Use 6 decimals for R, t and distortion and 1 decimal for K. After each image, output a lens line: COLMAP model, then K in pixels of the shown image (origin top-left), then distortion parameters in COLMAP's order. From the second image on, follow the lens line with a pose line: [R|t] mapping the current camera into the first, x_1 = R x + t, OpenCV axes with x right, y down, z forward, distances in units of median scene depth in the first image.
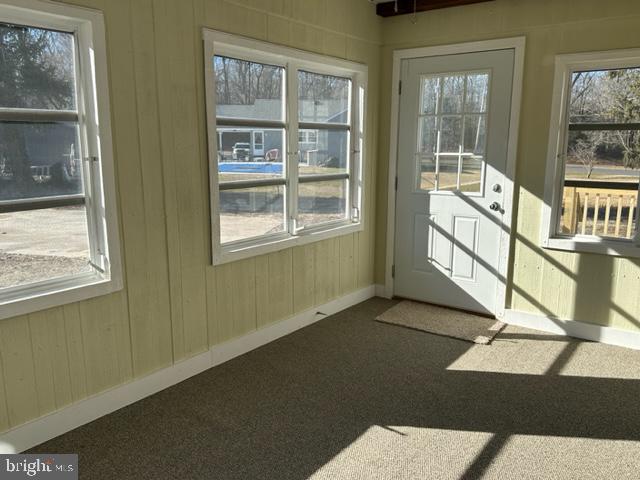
lens RADIAL K [[518.5, 0, 317.4], [0, 518.5, 243.4], [0, 0, 1]] dist [0.103979, -0.170549]
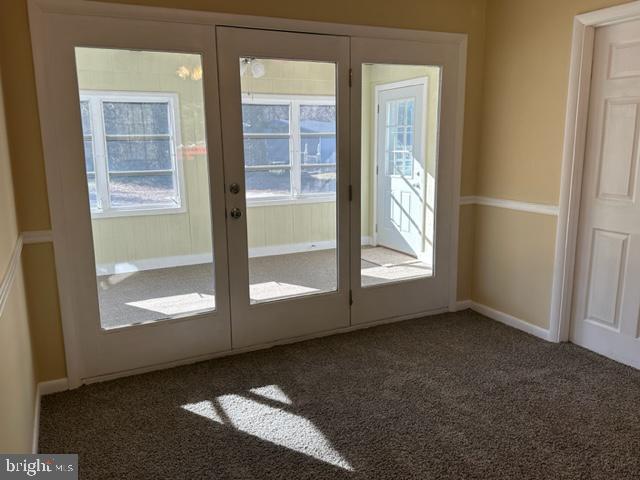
lens RADIAL K [[518.5, 0, 308.6], [0, 518.5, 237.0], [0, 0, 1]] dist [0.103979, -0.170549]
pose [[0.888538, 0.070598, -0.453339, 0.765441], [-0.072706, 0.997271, 0.012801, 0.086486], [0.453006, 0.021586, 0.891246, -0.524570]]
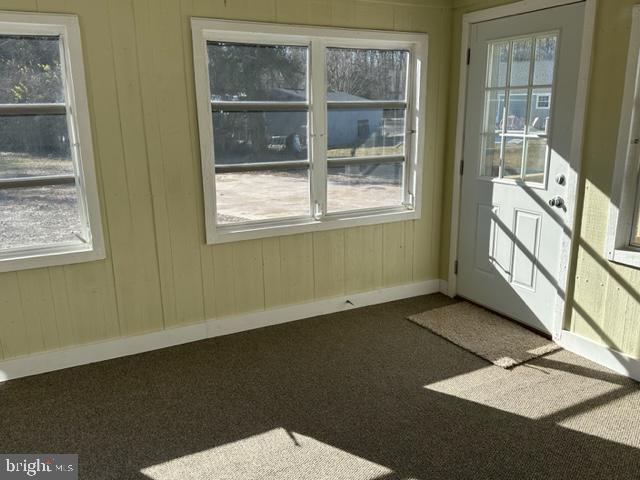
lens RADIAL K [[518.5, 0, 320.0], [0, 518.5, 236.6], [0, 0, 1]] dist [0.103979, -0.170549]
pose [[0.898243, 0.089391, -0.430311, 0.363172], [-0.069223, 0.995652, 0.062334, -0.043345], [0.434013, -0.026204, 0.900526, 0.115507]]
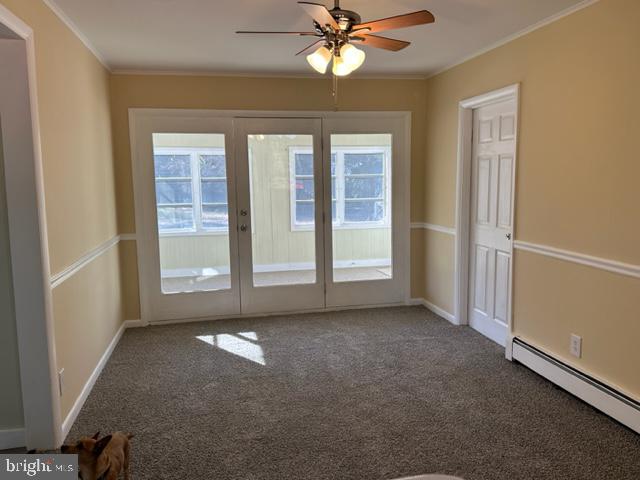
lens RADIAL K [[518.5, 0, 321.3], [0, 518.5, 241.1], [0, 0, 1]] dist [0.103979, -0.170549]
pose [[0.755376, 0.066522, -0.651906, 1.309878], [-0.108859, 0.993749, -0.024733, 0.112427], [0.646186, 0.089649, 0.757896, -0.721934]]
